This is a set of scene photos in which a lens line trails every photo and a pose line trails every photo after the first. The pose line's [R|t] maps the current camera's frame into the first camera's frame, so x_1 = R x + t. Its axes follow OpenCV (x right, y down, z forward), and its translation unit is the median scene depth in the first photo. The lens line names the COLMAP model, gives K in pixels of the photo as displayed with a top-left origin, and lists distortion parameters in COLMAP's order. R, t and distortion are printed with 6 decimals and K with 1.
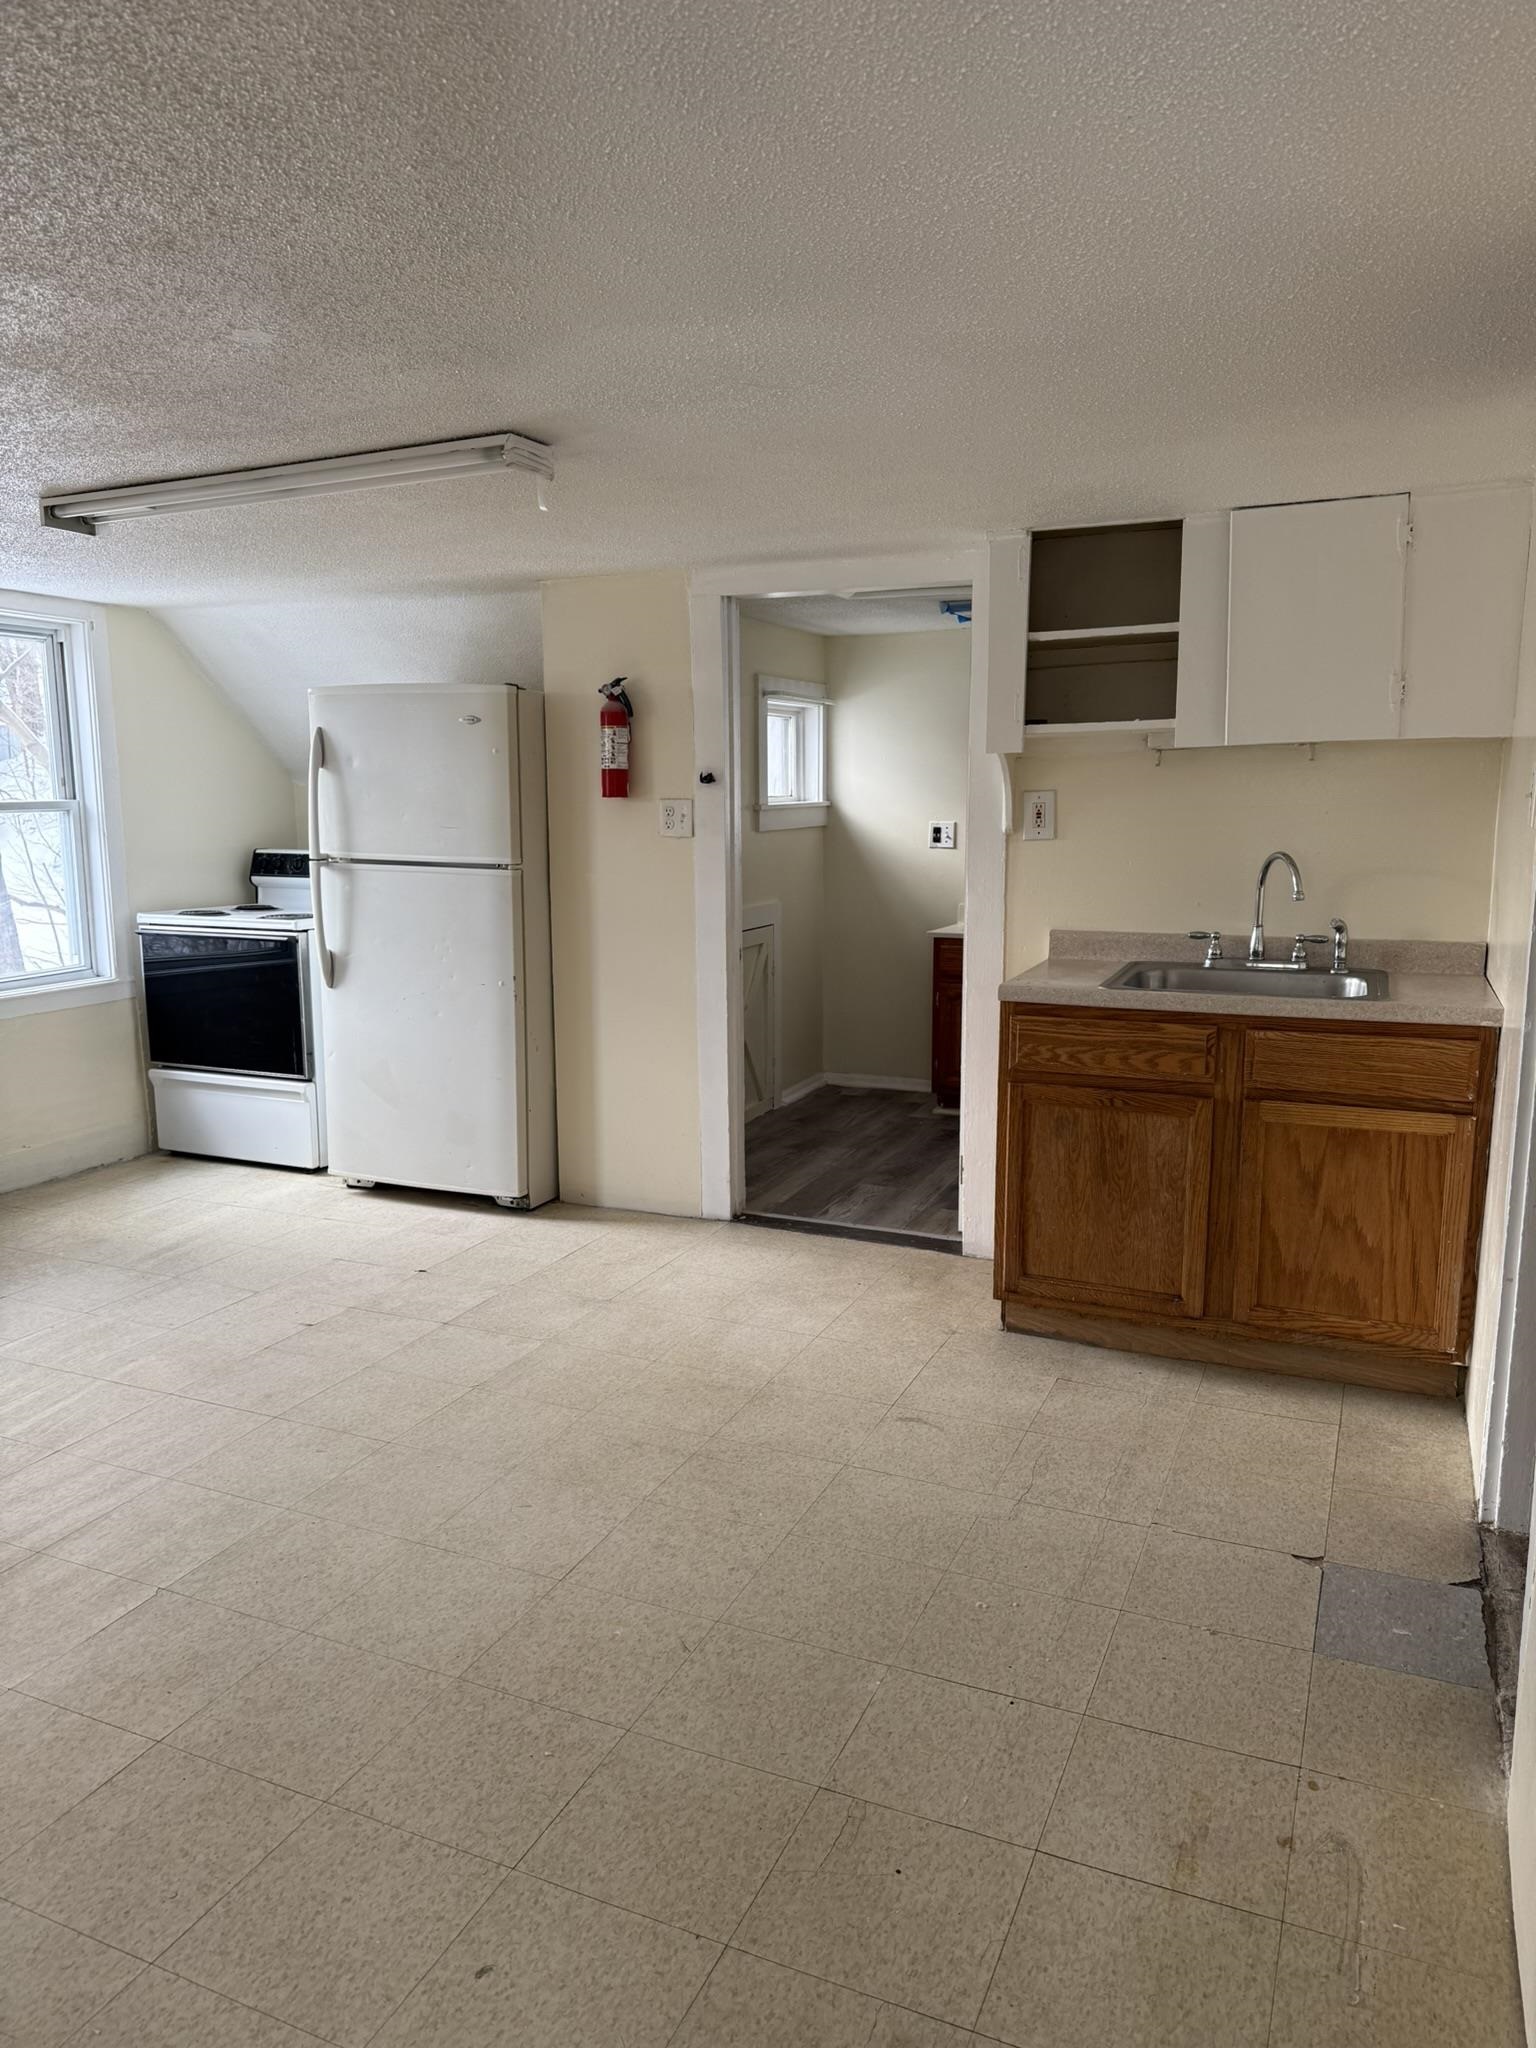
lens RADIAL K [[1463.6, 0, 769.0], [0, 1463.6, 1024.4], [0, 0, 1]] dist [0.051028, -0.041999]
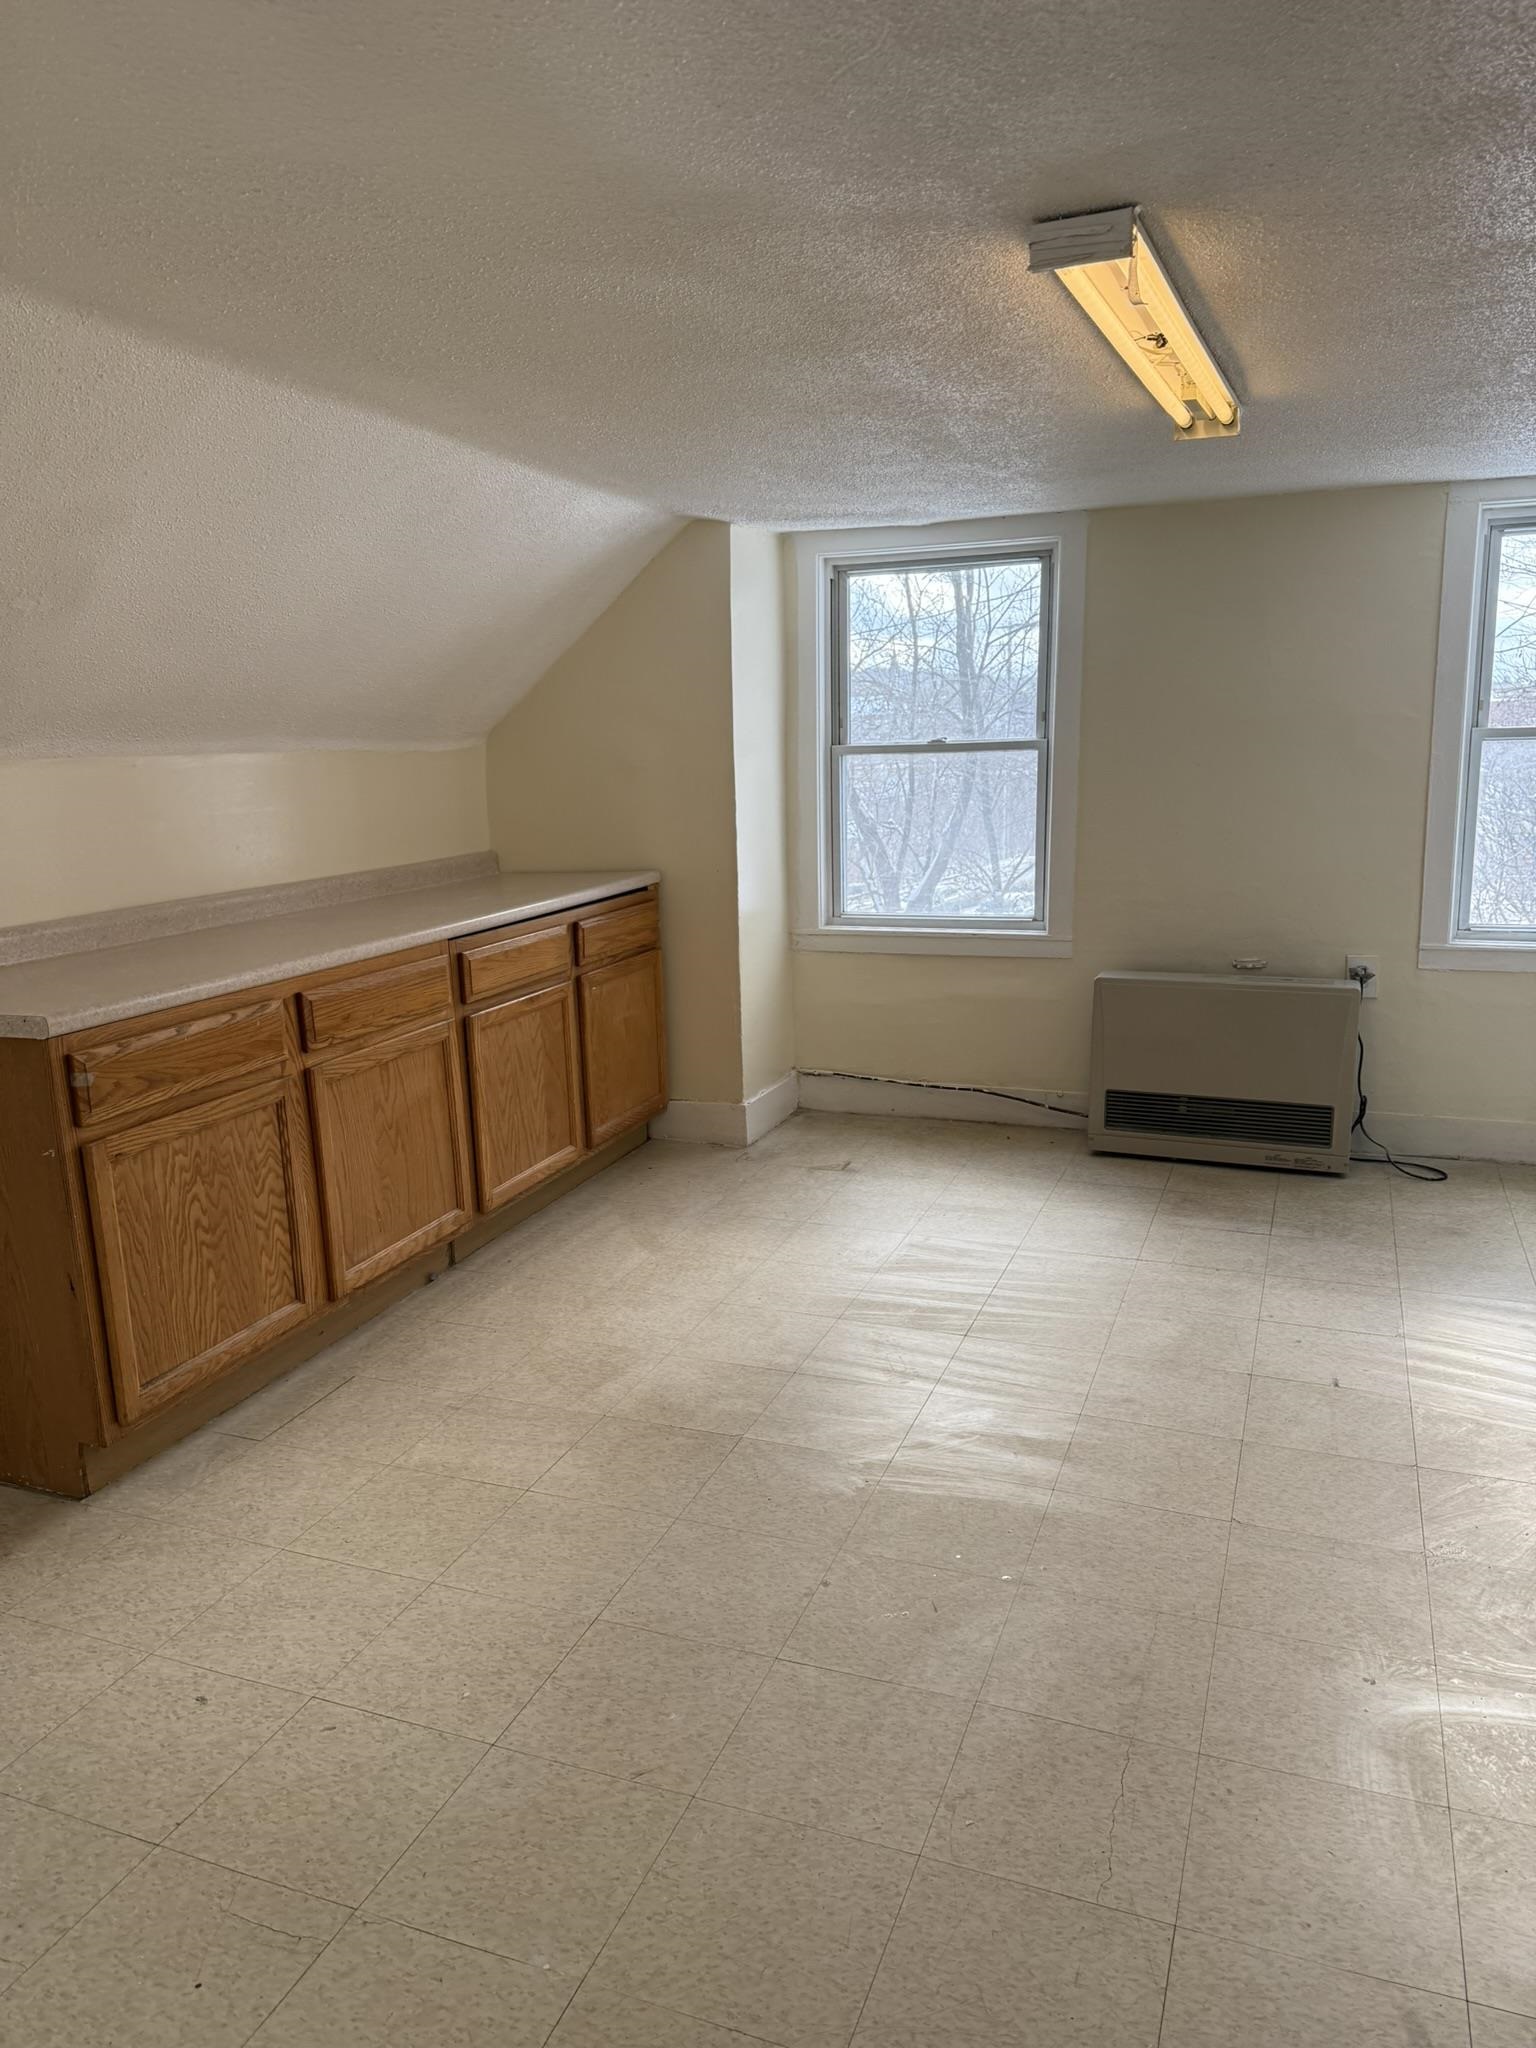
lens RADIAL K [[1463.6, 0, 770.2], [0, 1463.6, 1029.8], [0, 0, 1]] dist [0.051028, -0.041999]
pose [[0.036090, 0.203425, -0.978425, 0.760825], [-0.140962, 0.970310, 0.196539, -0.178011], [0.989357, 0.130828, 0.063694, 1.085193]]
